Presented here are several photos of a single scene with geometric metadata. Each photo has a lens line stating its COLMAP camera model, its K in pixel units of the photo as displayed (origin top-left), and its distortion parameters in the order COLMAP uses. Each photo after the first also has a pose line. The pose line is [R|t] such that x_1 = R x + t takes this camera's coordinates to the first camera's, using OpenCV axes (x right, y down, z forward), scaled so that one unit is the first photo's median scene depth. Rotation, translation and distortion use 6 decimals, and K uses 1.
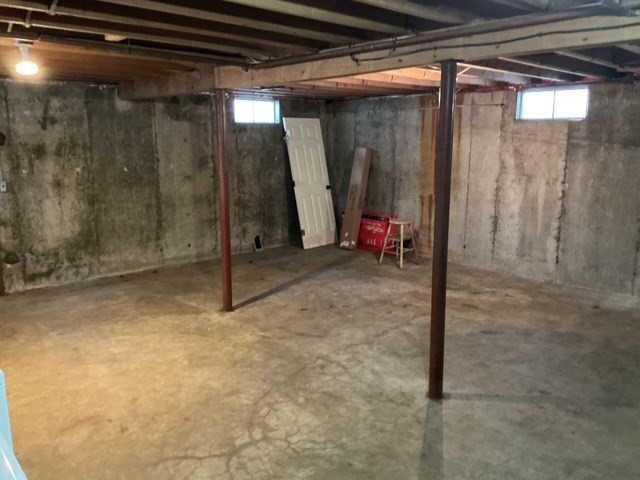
lens RADIAL K [[528.4, 0, 319.7], [0, 528.4, 241.9], [0, 0, 1]] dist [0.118334, -0.199743]
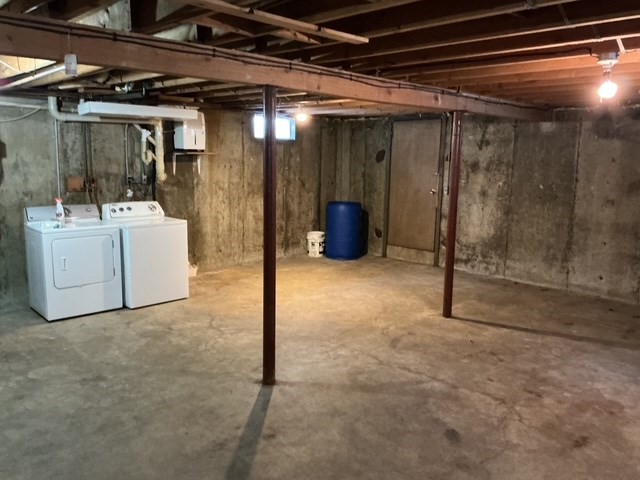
lens RADIAL K [[528.4, 0, 319.7], [0, 528.4, 241.9], [0, 0, 1]] dist [0.118334, -0.199743]
pose [[0.017532, 0.163203, -0.986437, 0.729777], [-0.209416, 0.965305, 0.155984, -0.109566], [0.977669, 0.203841, 0.051101, 0.570668]]
